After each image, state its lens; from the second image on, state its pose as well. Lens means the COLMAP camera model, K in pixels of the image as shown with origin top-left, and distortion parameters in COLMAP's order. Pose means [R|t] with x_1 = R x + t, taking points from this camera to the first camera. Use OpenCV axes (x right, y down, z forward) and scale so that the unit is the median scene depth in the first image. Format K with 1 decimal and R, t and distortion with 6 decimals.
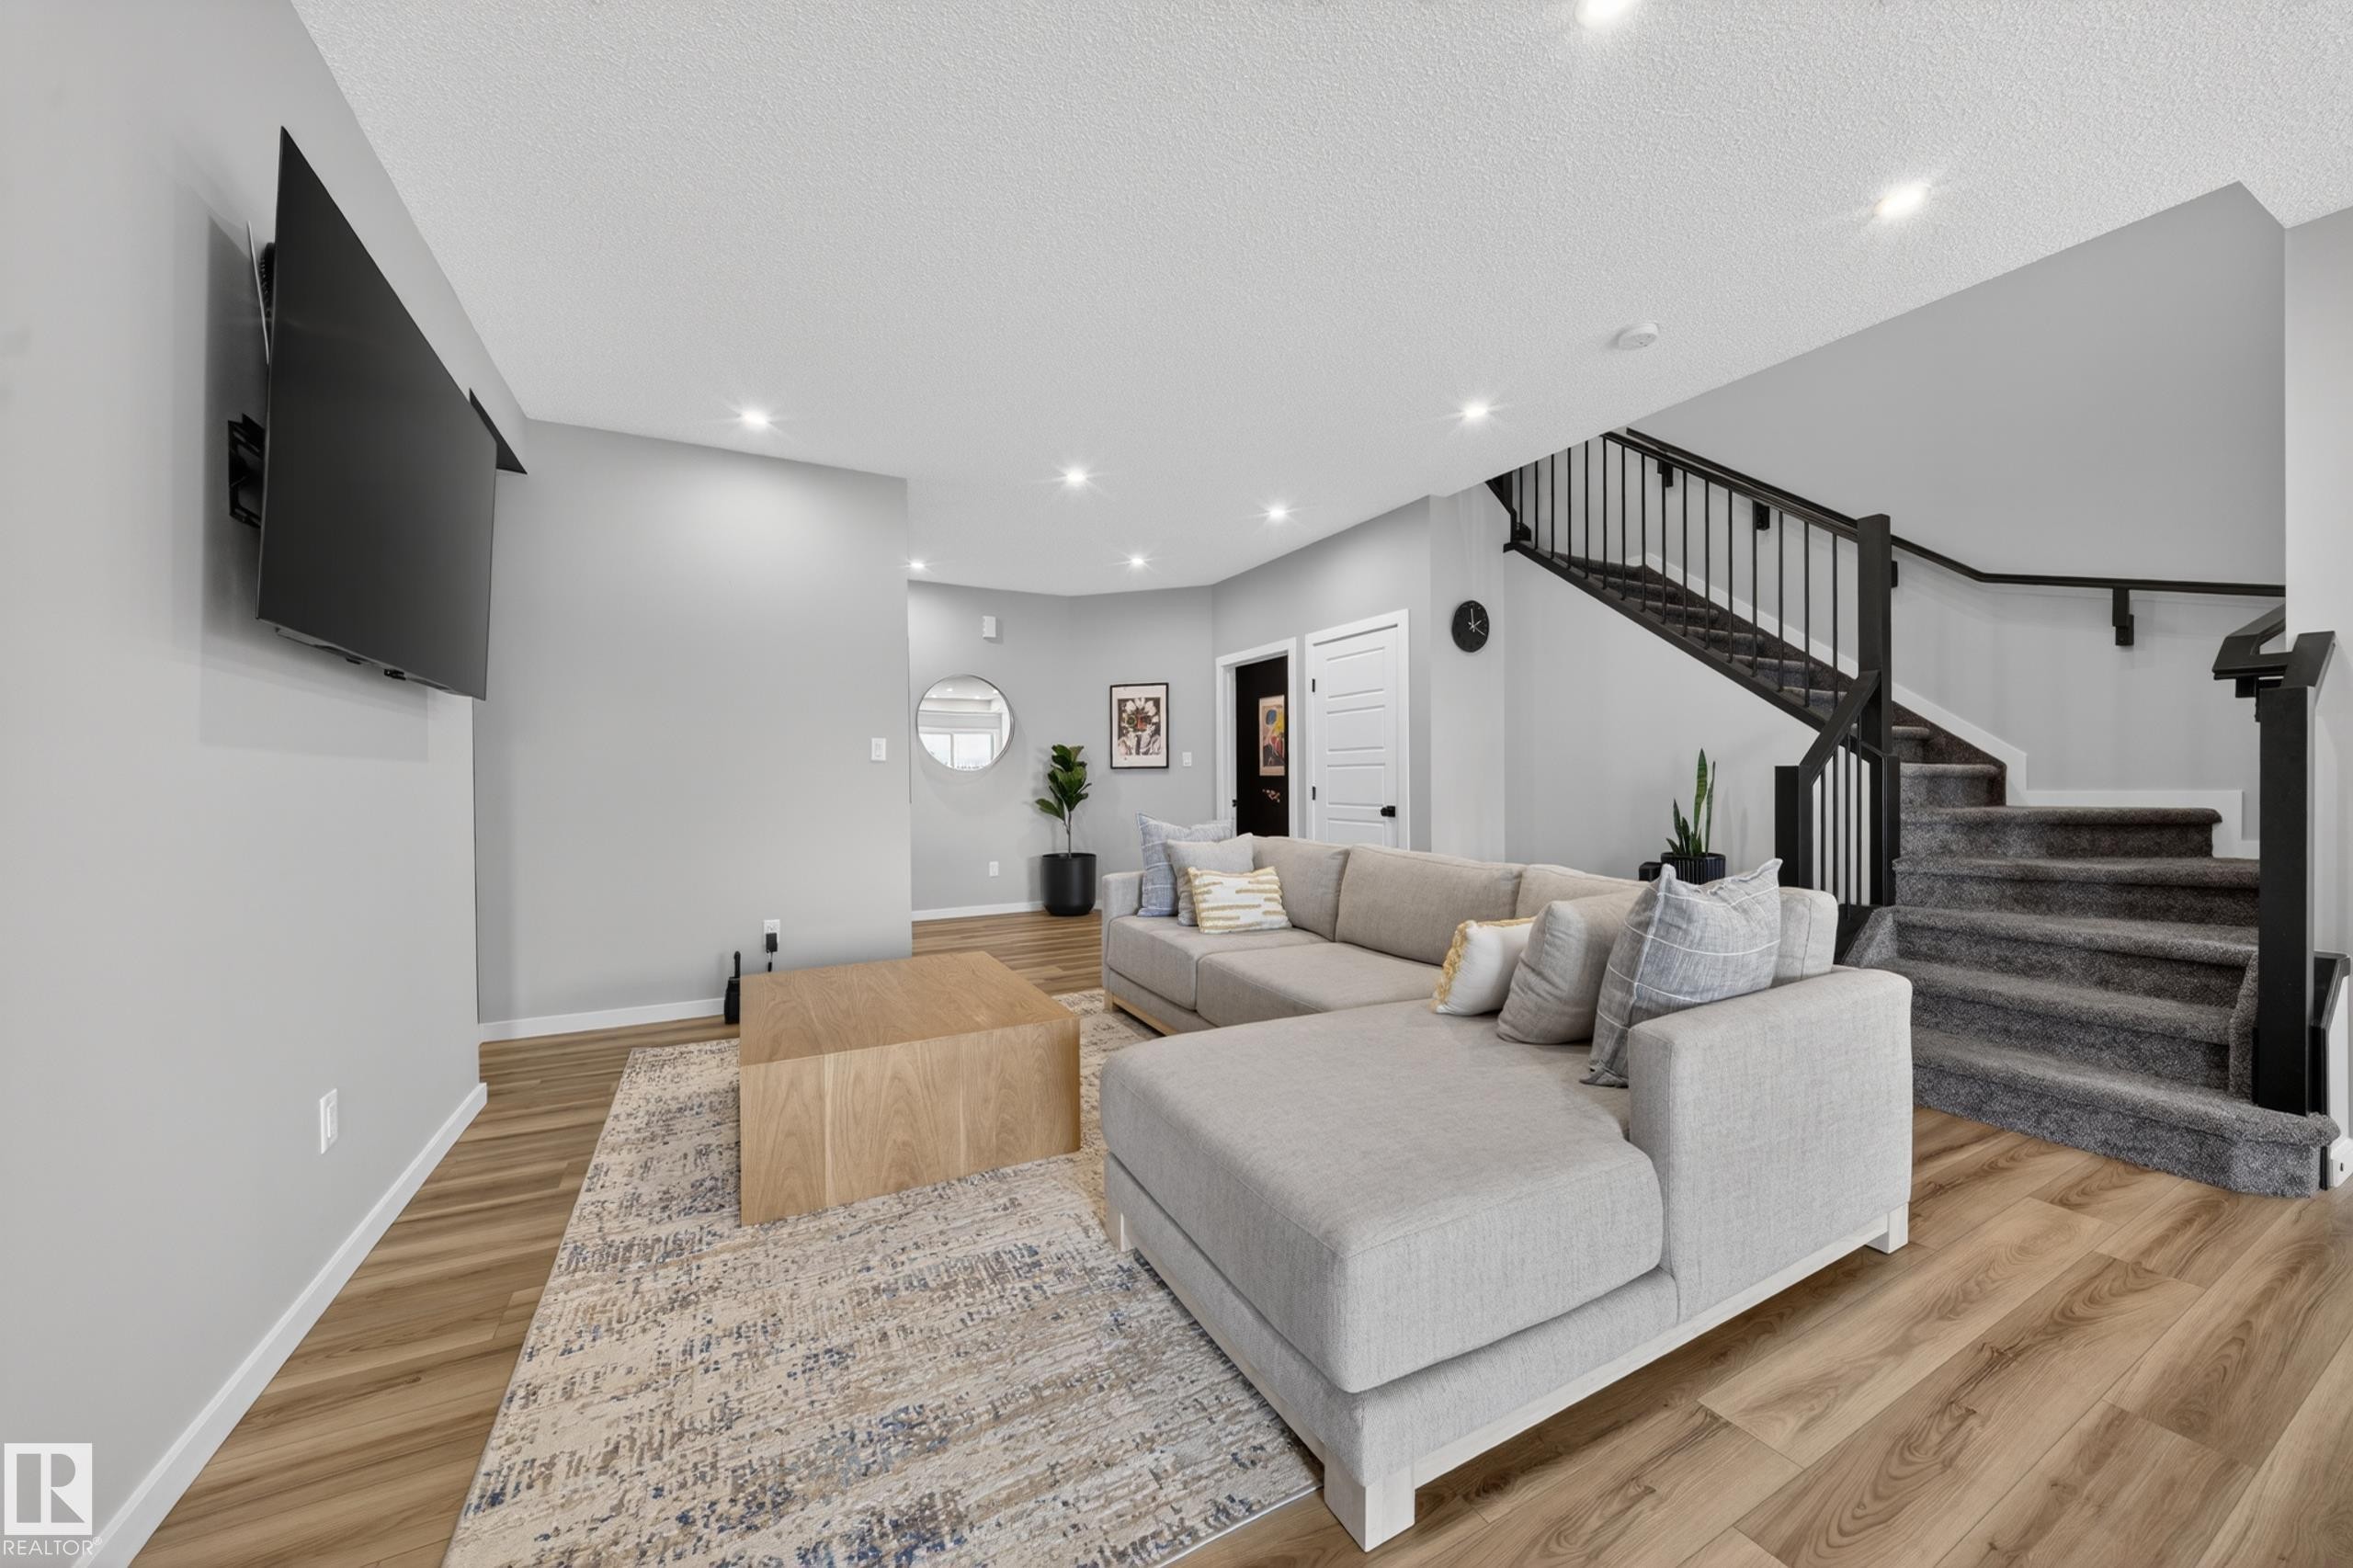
lens RADIAL K [[816.5, 0, 1174.4], [0, 816.5, 790.1], [0, 0, 1]] dist [-0.003845, -0.000741]
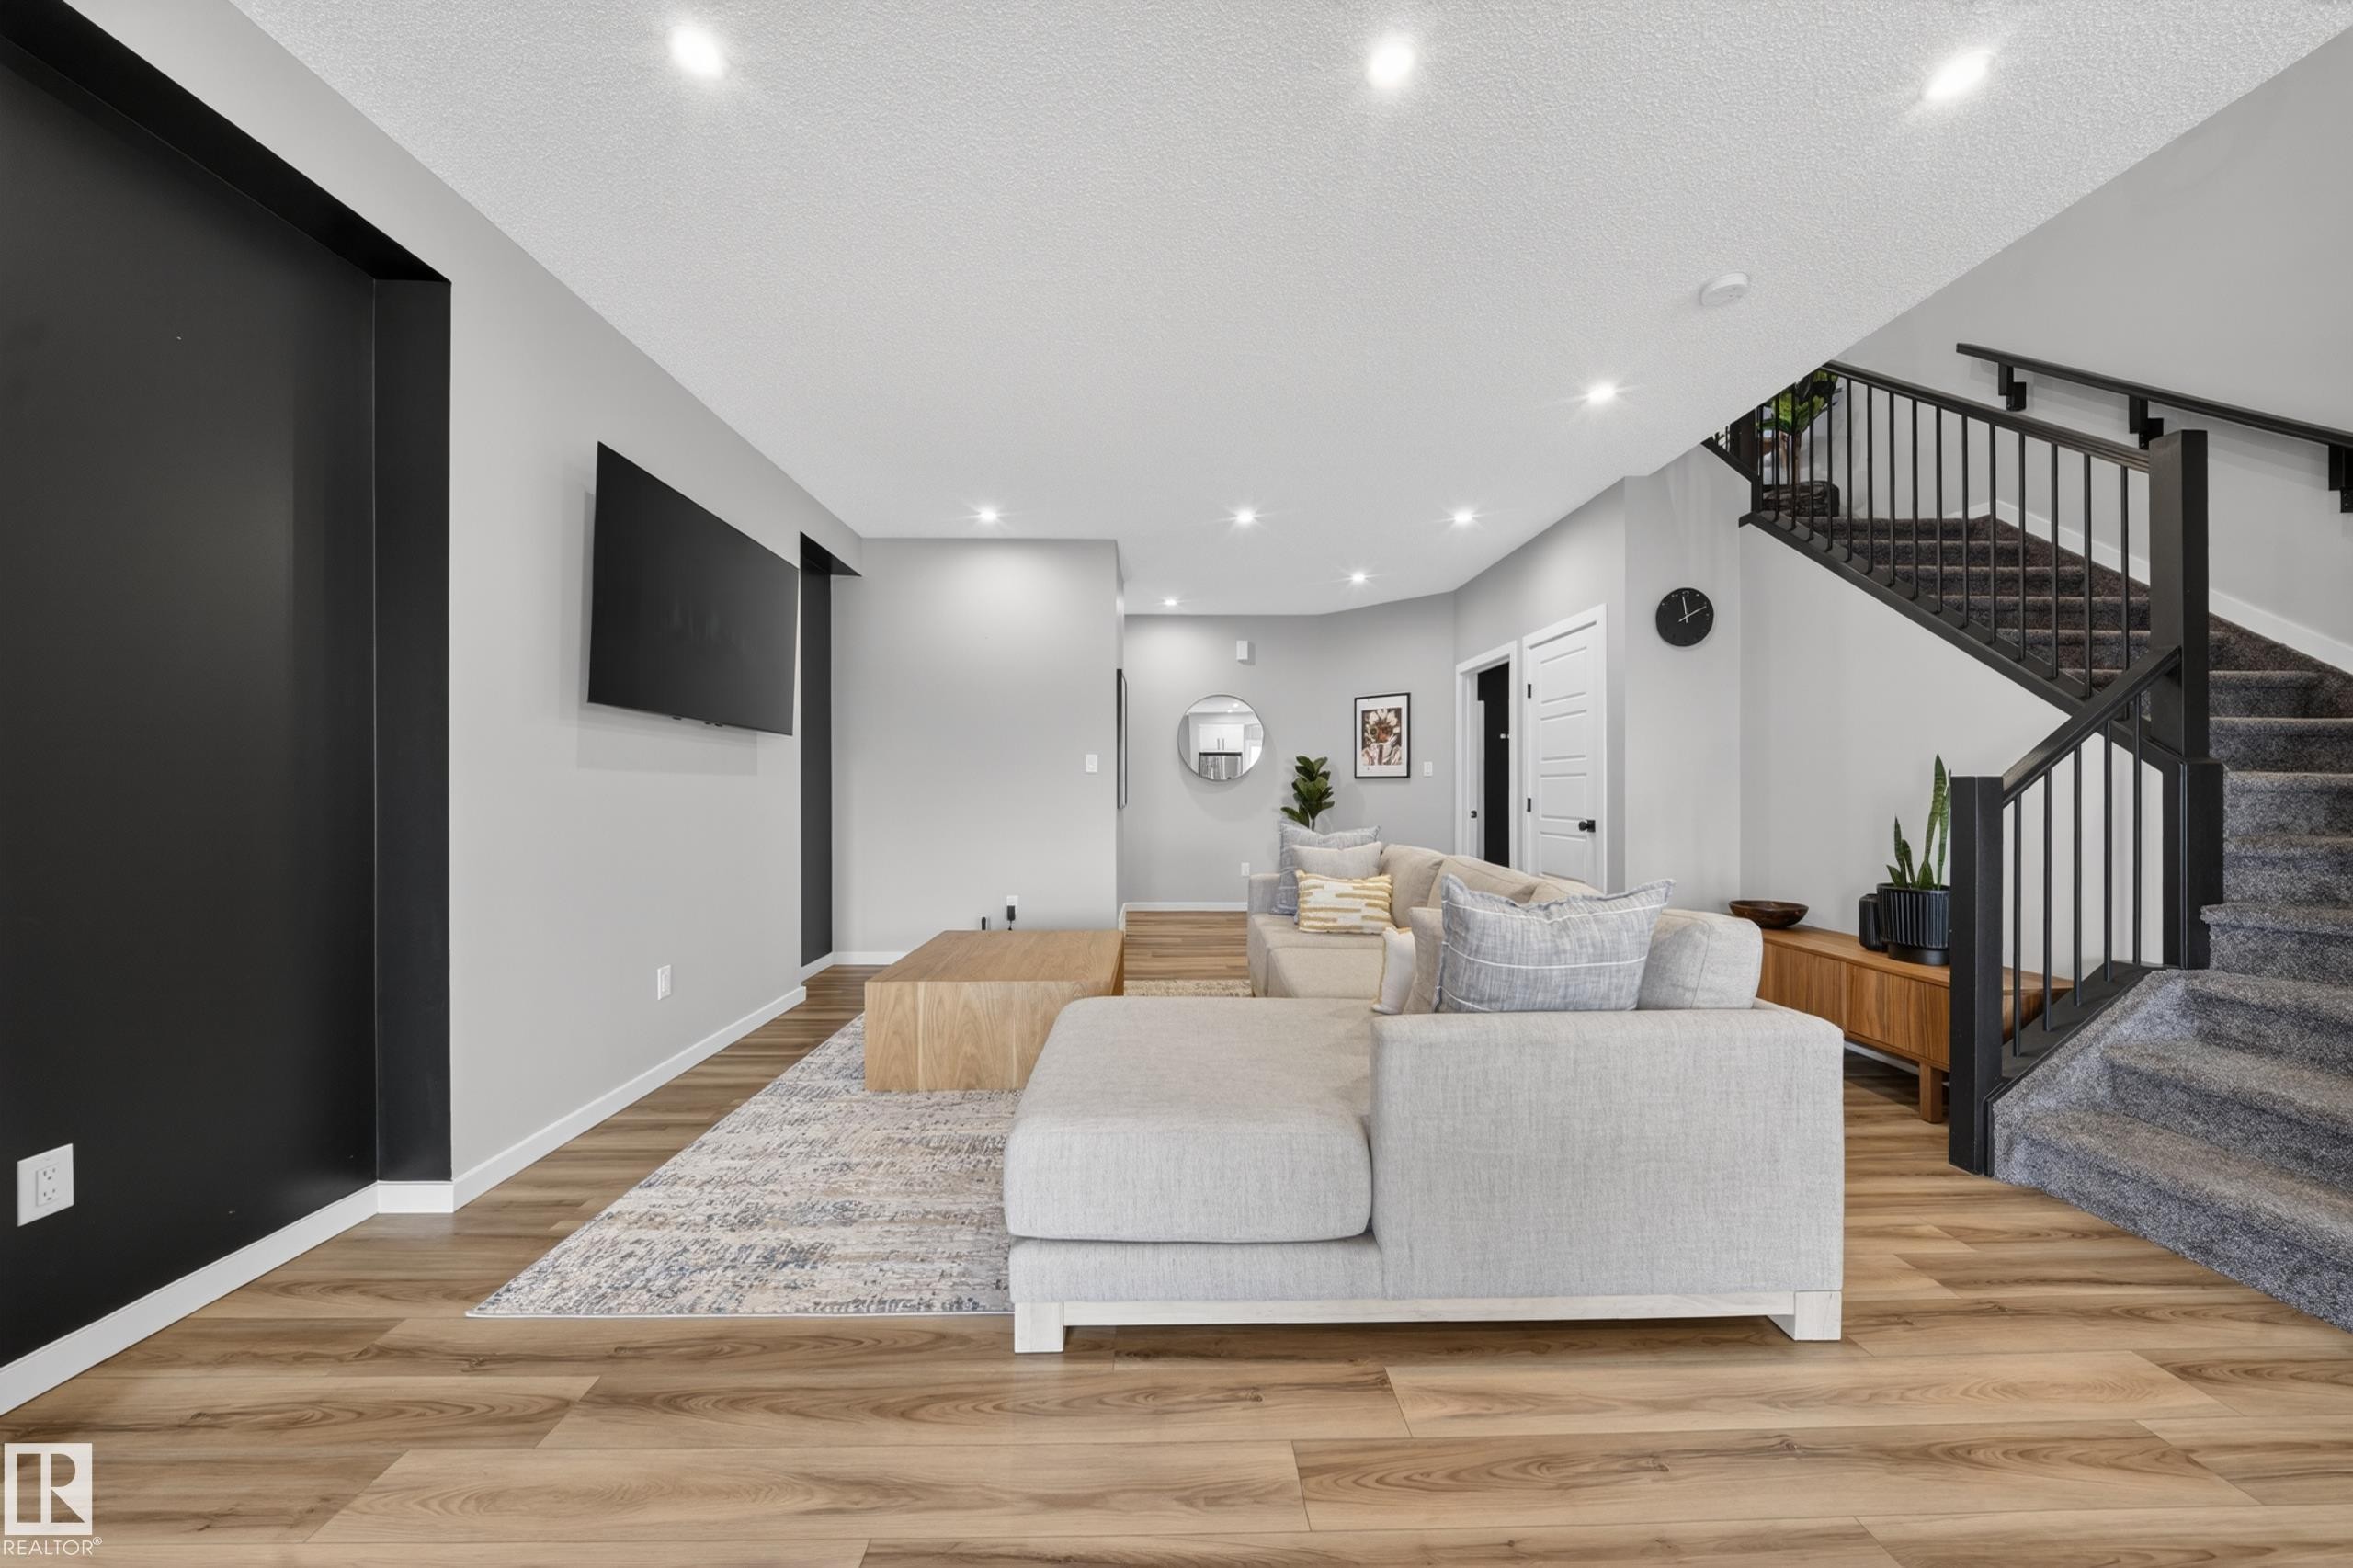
lens RADIAL K [[816.5, 0, 1194.4], [0, 816.5, 794.9], [0, 0, 1]] dist [-0.003845, -0.000741]
pose [[0.897096, 0.009165, -0.441740, 0.474359], [-0.011439, 0.999931, -0.002485, -0.000933], [0.441687, 0.007283, 0.897140, -0.045023]]
